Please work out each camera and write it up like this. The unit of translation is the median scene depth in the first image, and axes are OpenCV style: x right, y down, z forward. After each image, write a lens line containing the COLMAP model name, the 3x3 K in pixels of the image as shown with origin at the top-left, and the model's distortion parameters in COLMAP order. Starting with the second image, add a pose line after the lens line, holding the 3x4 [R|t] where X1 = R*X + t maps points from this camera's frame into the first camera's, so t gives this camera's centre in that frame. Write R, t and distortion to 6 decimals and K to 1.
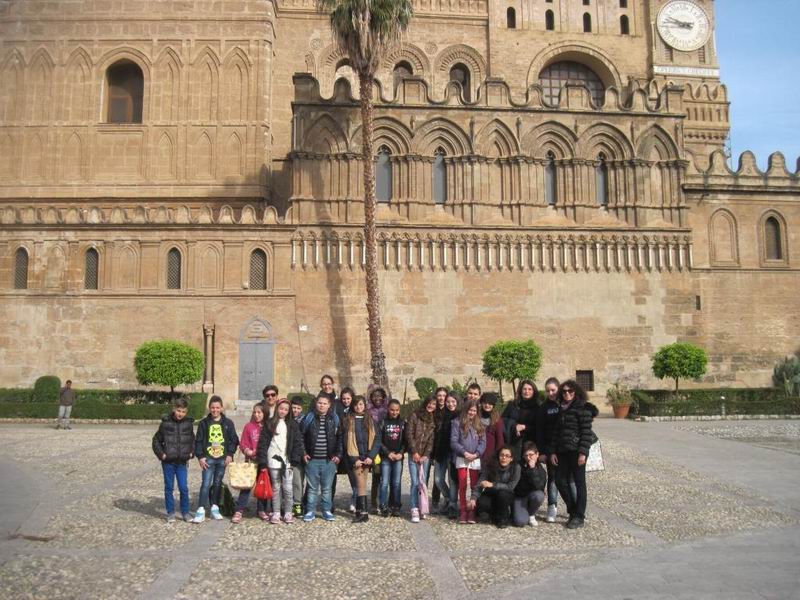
lens RADIAL K [[802.9, 0, 400.1], [0, 802.9, 297.2], [0, 0, 1]] dist [-0.090242, 0.000000]
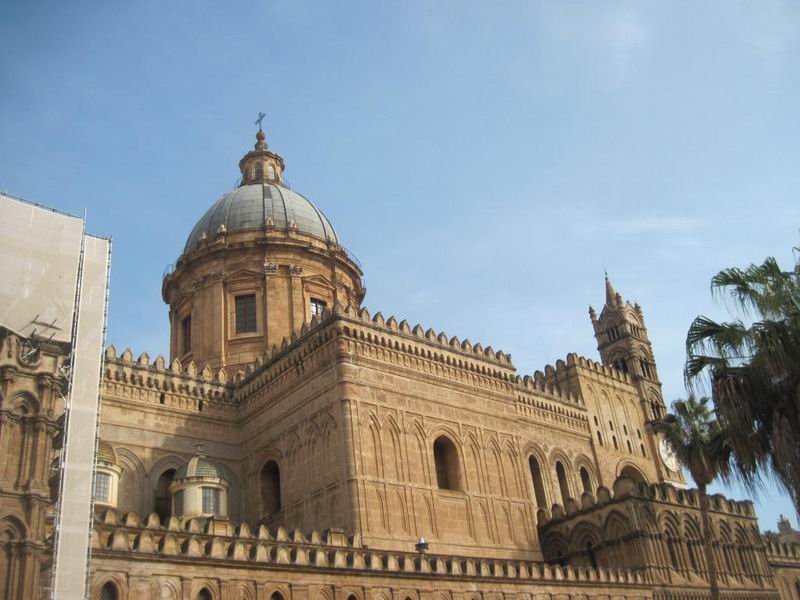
lens RADIAL K [[802.9, 0, 398.3], [0, 802.9, 296.7], [0, 0, 1]] dist [-0.090242, 0.000000]
pose [[0.747407, 0.238995, 0.619890, -1.215123], [0.011536, 0.928245, -0.371790, -0.043886], [-0.664266, 0.285030, 0.691020, 0.134659]]
